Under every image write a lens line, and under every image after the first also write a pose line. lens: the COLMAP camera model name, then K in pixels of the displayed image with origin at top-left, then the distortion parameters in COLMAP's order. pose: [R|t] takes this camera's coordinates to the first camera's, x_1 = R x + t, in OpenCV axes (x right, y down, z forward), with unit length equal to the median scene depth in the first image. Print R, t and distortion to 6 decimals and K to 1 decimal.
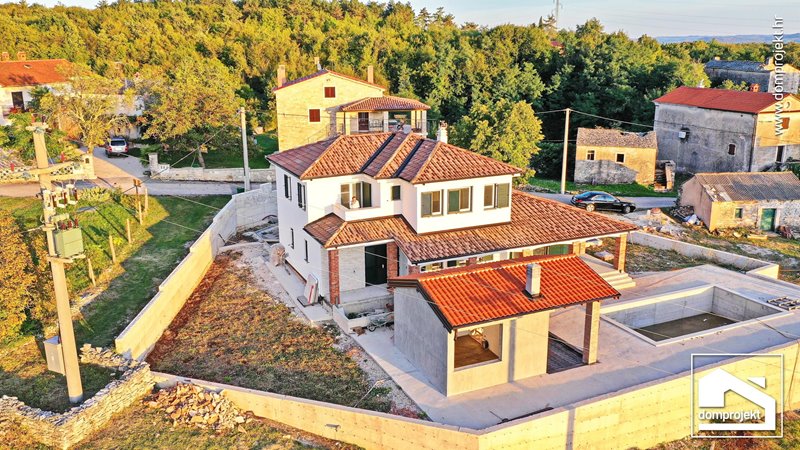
lens RADIAL K [[679.4, 0, 379.7], [0, 679.4, 224.6], [0, 0, 1]] dist [0.011788, 0.006278]
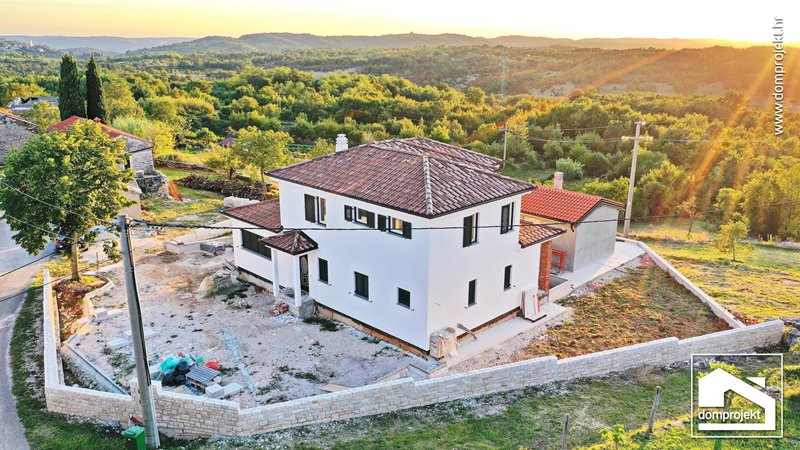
lens RADIAL K [[650.1, 0, 393.8], [0, 650.1, 237.5], [0, 0, 1]] dist [0.005664, 0.003805]
pose [[-0.363128, -0.269129, 0.892025, -0.543048], [0.245394, 0.895950, 0.370209, -0.243529], [-0.898844, 0.353331, -0.259302, 0.926356]]
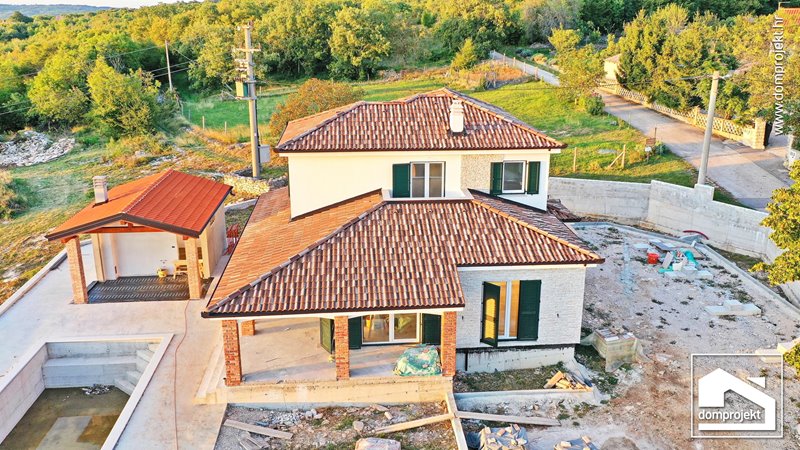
lens RADIAL K [[682.2, 0, 418.9], [0, 682.2, 228.7], [0, 0, 1]] dist [0.002383, 0.004734]
pose [[-0.297381, 0.291041, -0.909318, 0.555324], [-0.251275, 0.894973, 0.368626, -0.201980], [0.921100, 0.338111, -0.193017, 0.872434]]
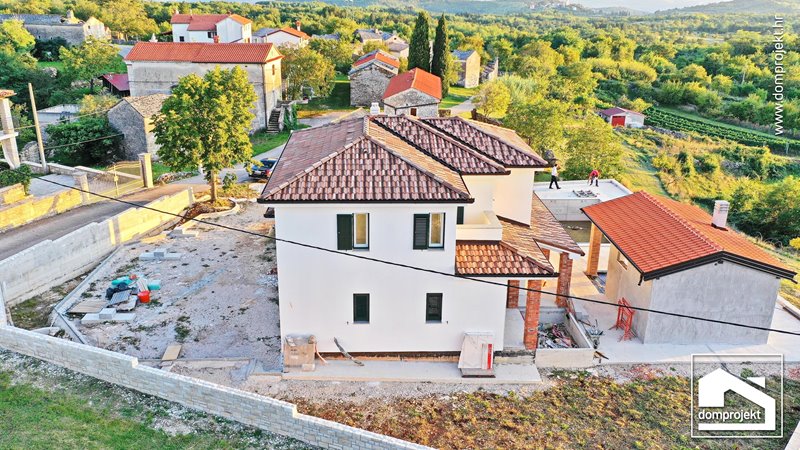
lens RADIAL K [[662.2, 0, 382.6], [0, 662.2, 224.7], [0, 0, 1]] dist [0.008276, 0.005816]
pose [[0.374732, -0.296479, 0.878451, -0.470497], [0.232346, 0.947287, 0.220597, -0.136050], [-0.897547, 0.121440, 0.423864, 0.530814]]
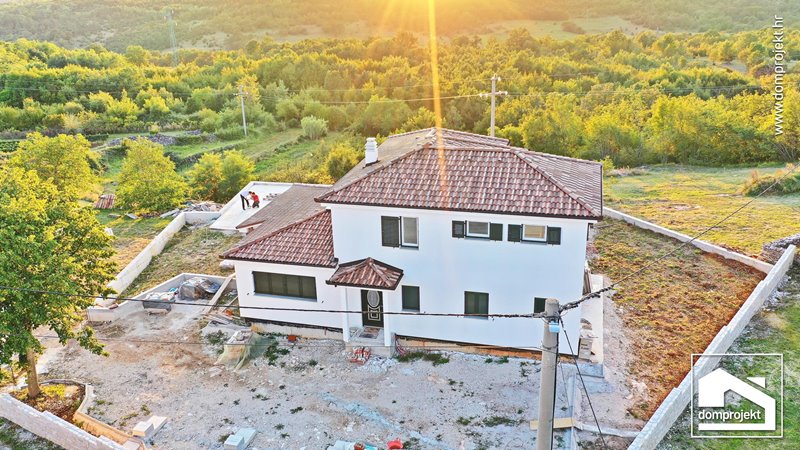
lens RADIAL K [[688.1, 0, 383.1], [0, 688.1, 226.7], [0, 0, 1]] dist [0.010232, 0.007292]
pose [[-0.765453, -0.187486, 0.615574, -0.307253], [0.210736, 0.830826, 0.515091, -0.345576], [-0.608007, 0.524002, -0.596448, 1.149868]]
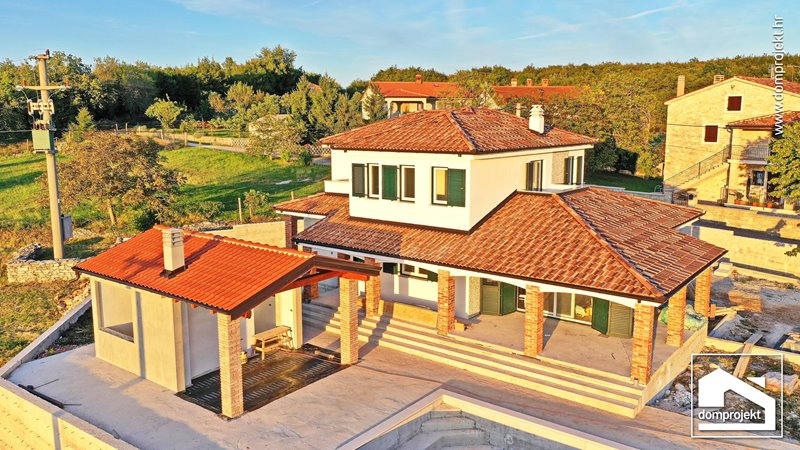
lens RADIAL K [[637.4, 0, 400.0], [0, 637.4, 225.0], [0, 0, 1]] dist [0.010626, 0.004452]
pose [[0.482387, 0.157345, -0.861711, 0.468032], [-0.231055, 0.971751, 0.048093, -0.016467], [0.844936, 0.175903, 0.505116, 0.440913]]
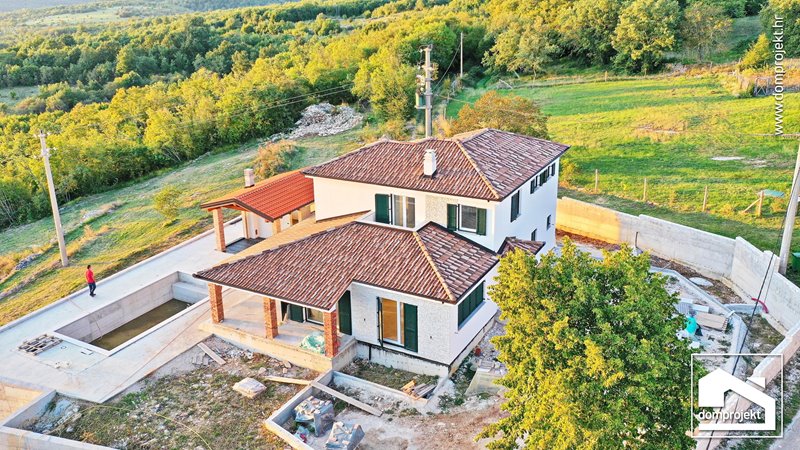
lens RADIAL K [[679.4, 0, 379.7], [0, 679.4, 224.6], [0, 0, 1]] dist [0.011788, 0.006278]
pose [[-0.801547, 0.233982, -0.550249, 0.456788], [-0.120647, 0.838039, 0.532105, -0.371619], [0.585633, 0.492893, -0.643498, 1.168308]]
